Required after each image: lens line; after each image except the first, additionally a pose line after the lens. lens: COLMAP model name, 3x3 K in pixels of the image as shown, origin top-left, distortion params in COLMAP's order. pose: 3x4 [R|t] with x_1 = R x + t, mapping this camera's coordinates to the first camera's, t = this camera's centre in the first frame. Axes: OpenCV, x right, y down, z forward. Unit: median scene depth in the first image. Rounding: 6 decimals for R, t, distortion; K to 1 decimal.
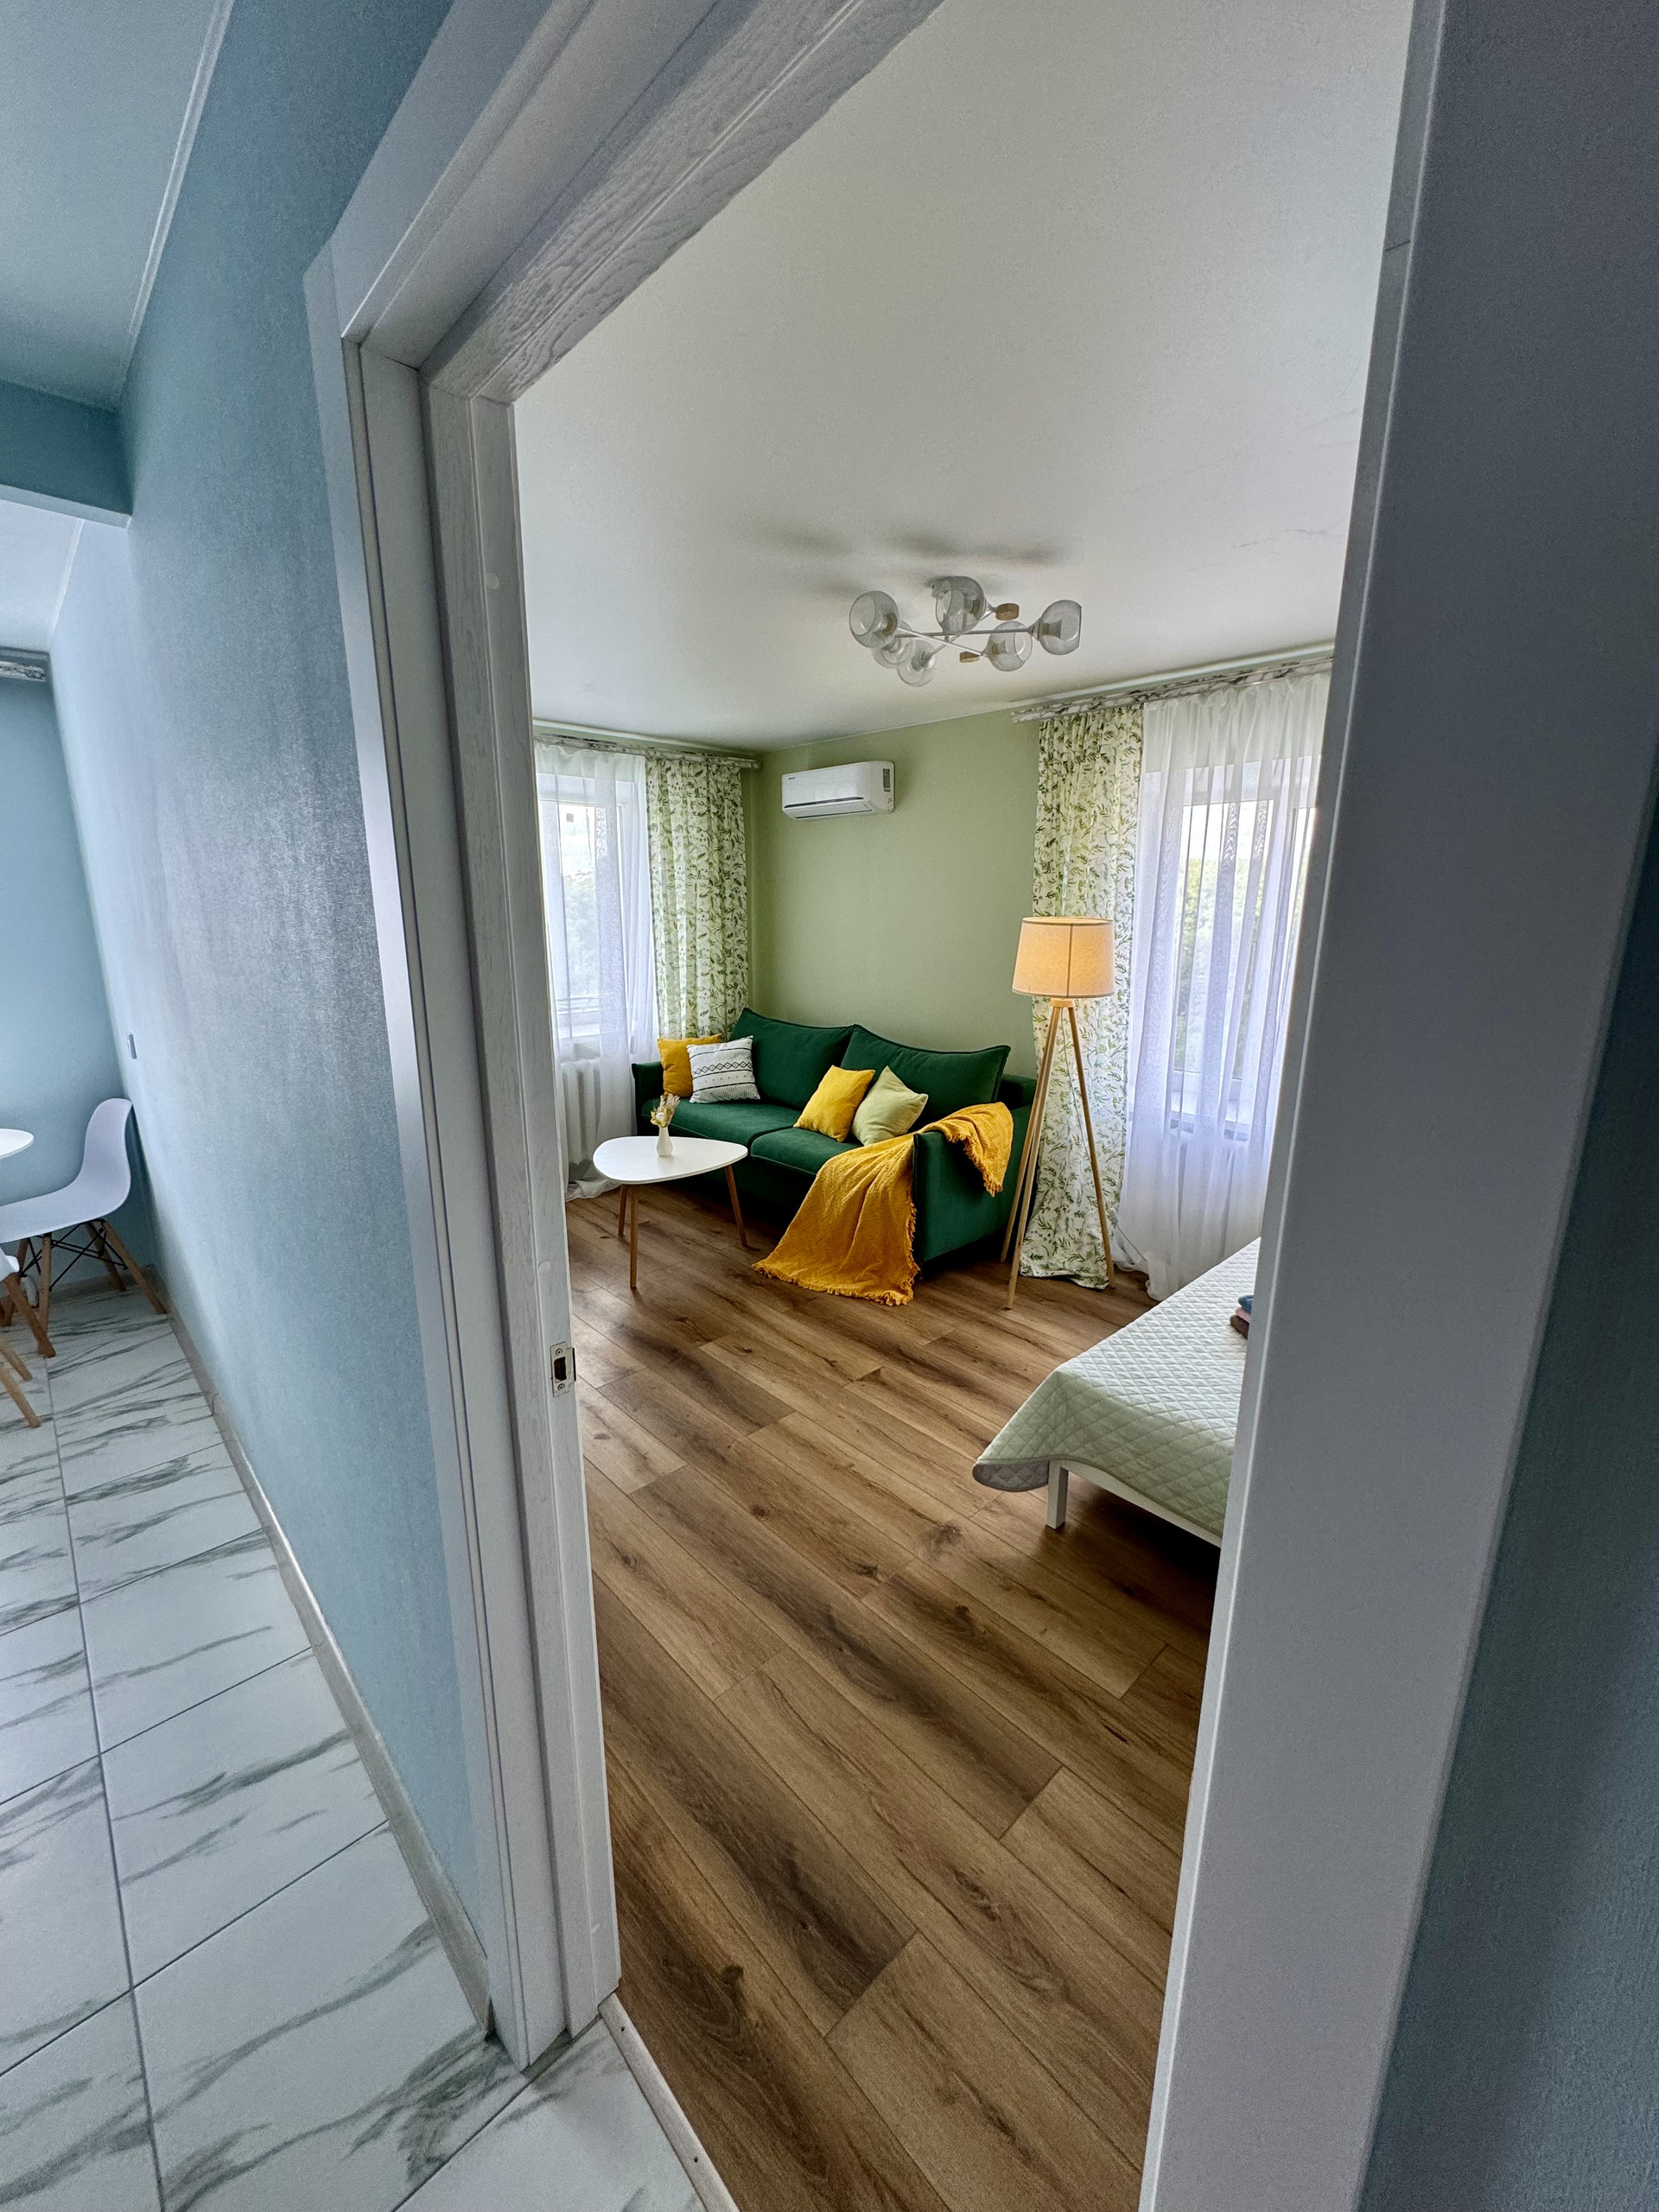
lens RADIAL K [[879.4, 0, 827.9], [0, 879.4, 1104.1], [0, 0, 1]] dist [-0.003470, 0.000531]
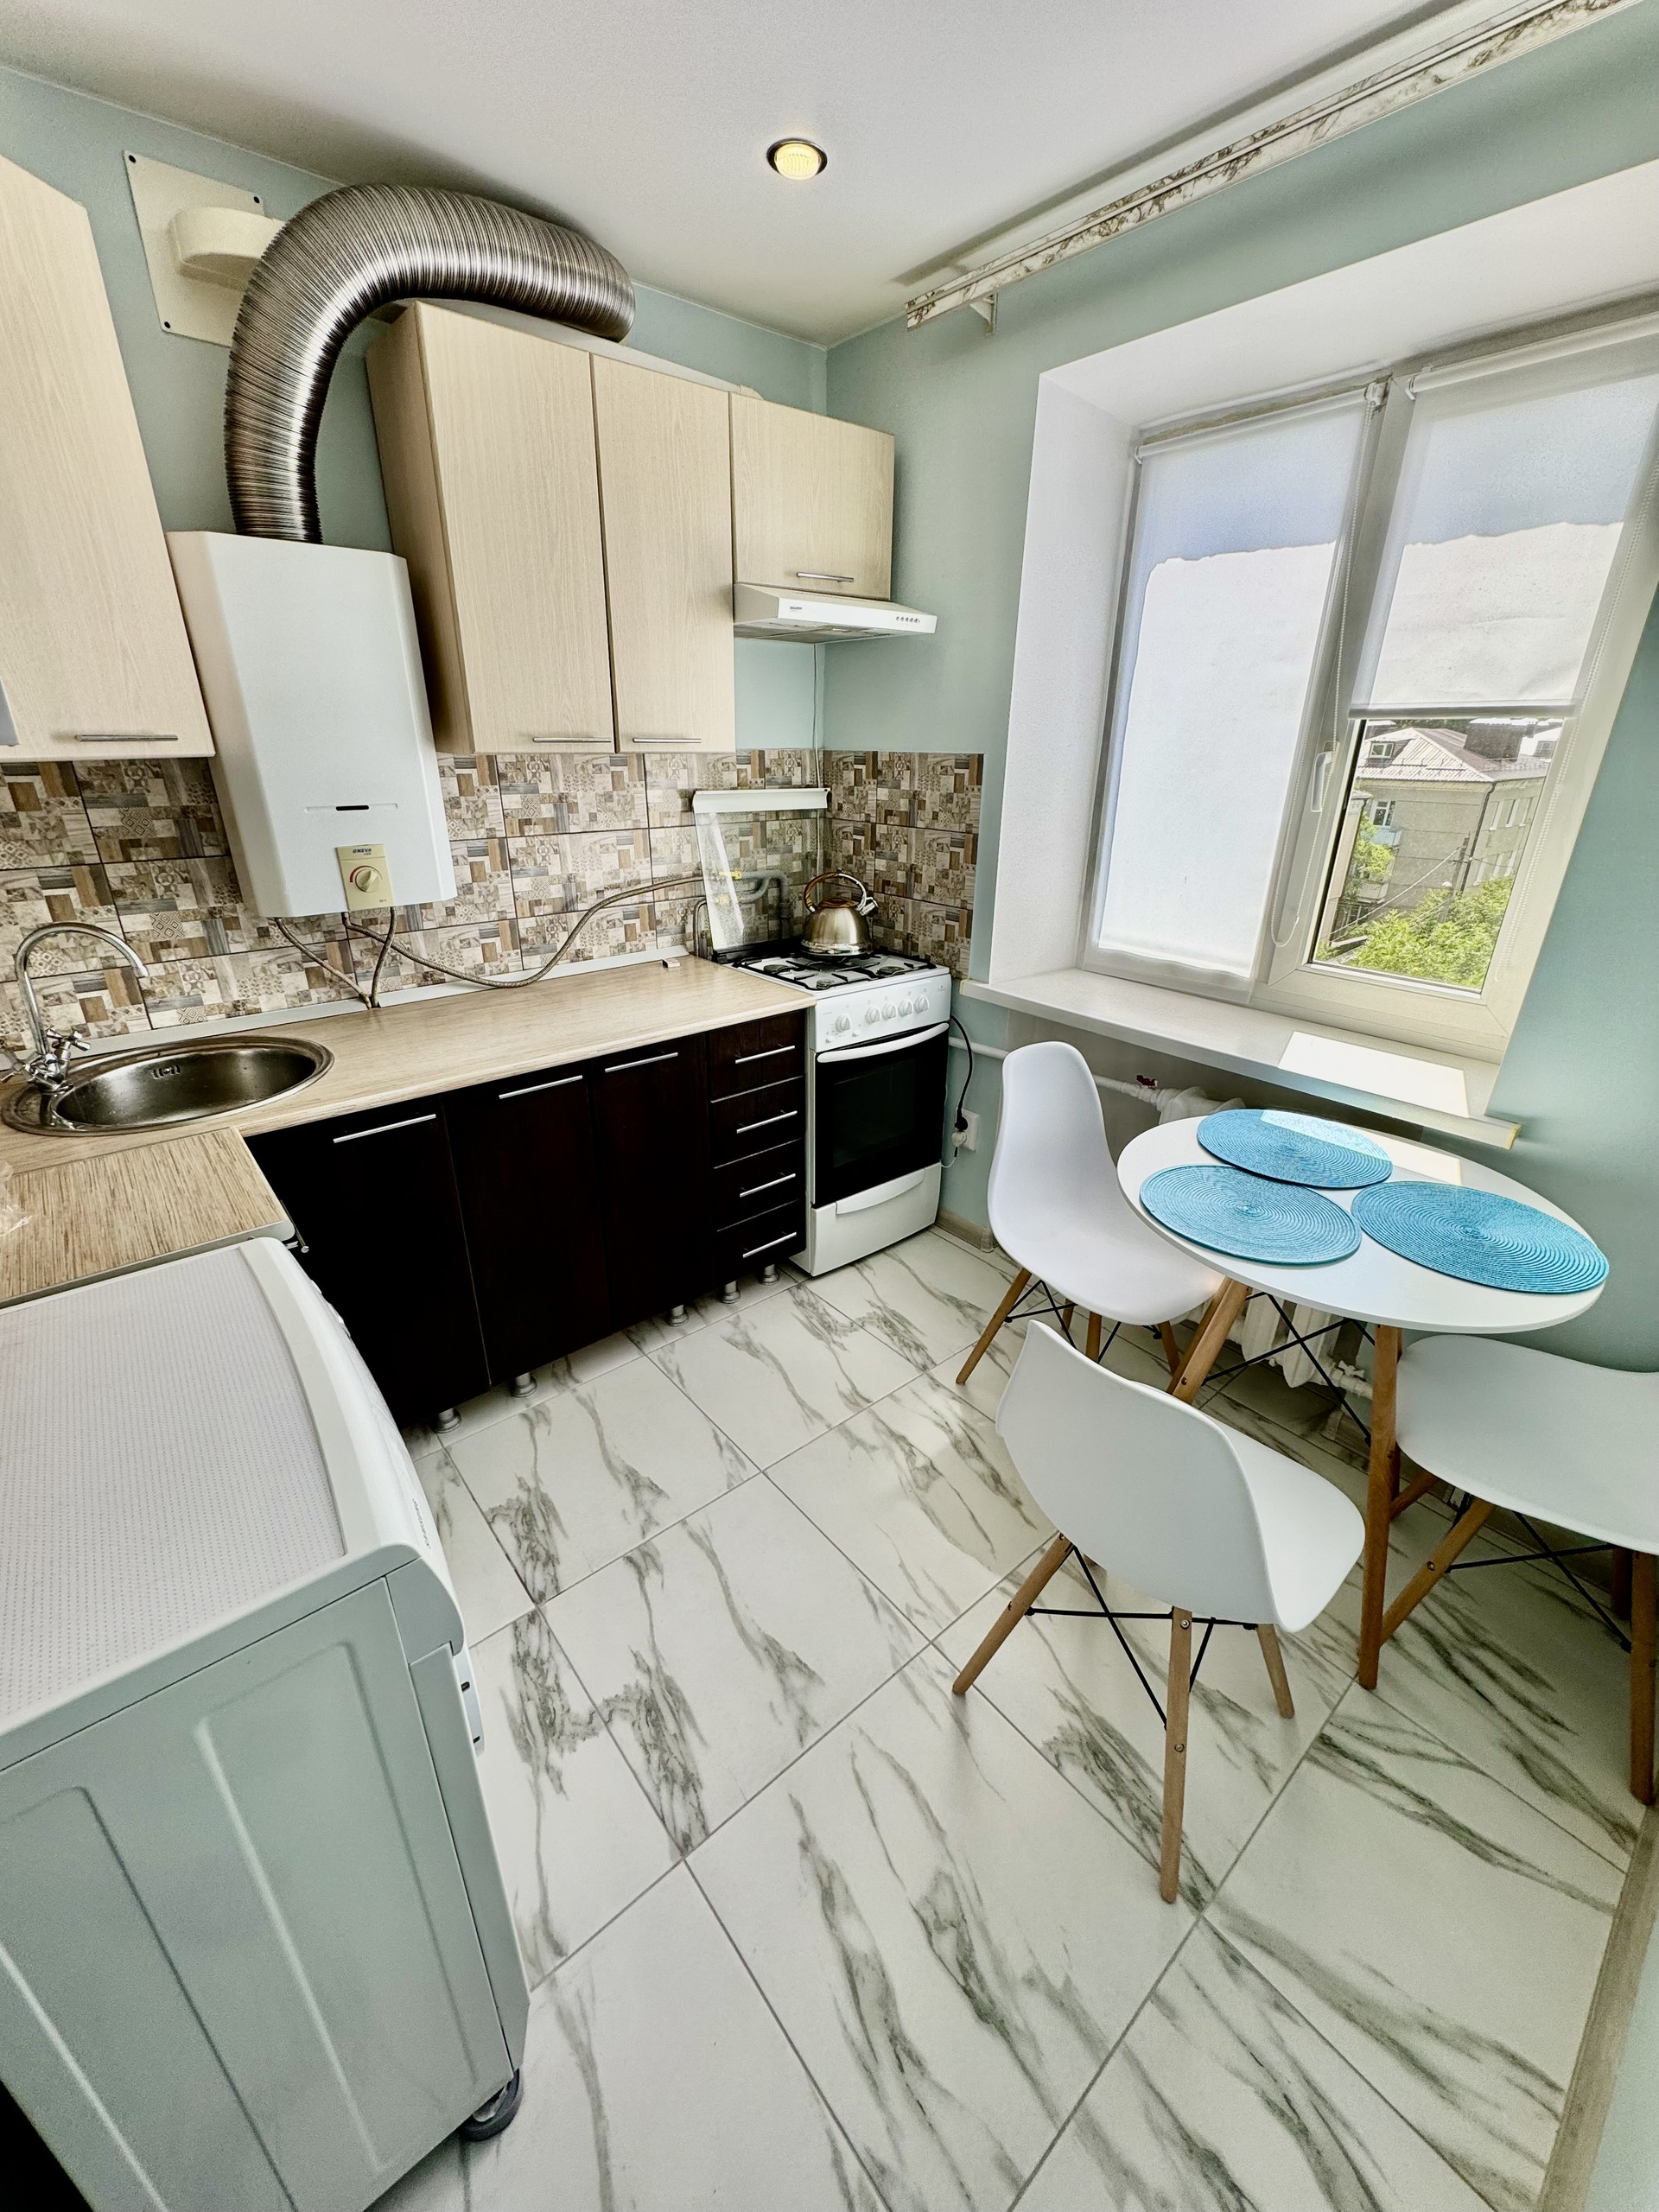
lens RADIAL K [[879.4, 0, 820.6], [0, 879.4, 1109.4], [0, 0, 1]] dist [-0.003470, 0.000531]
pose [[-0.055864, 0.382823, -0.922131, -0.475948], [-0.232305, 0.893243, 0.384904, -0.089890], [0.971037, 0.235718, 0.039031, 0.537727]]
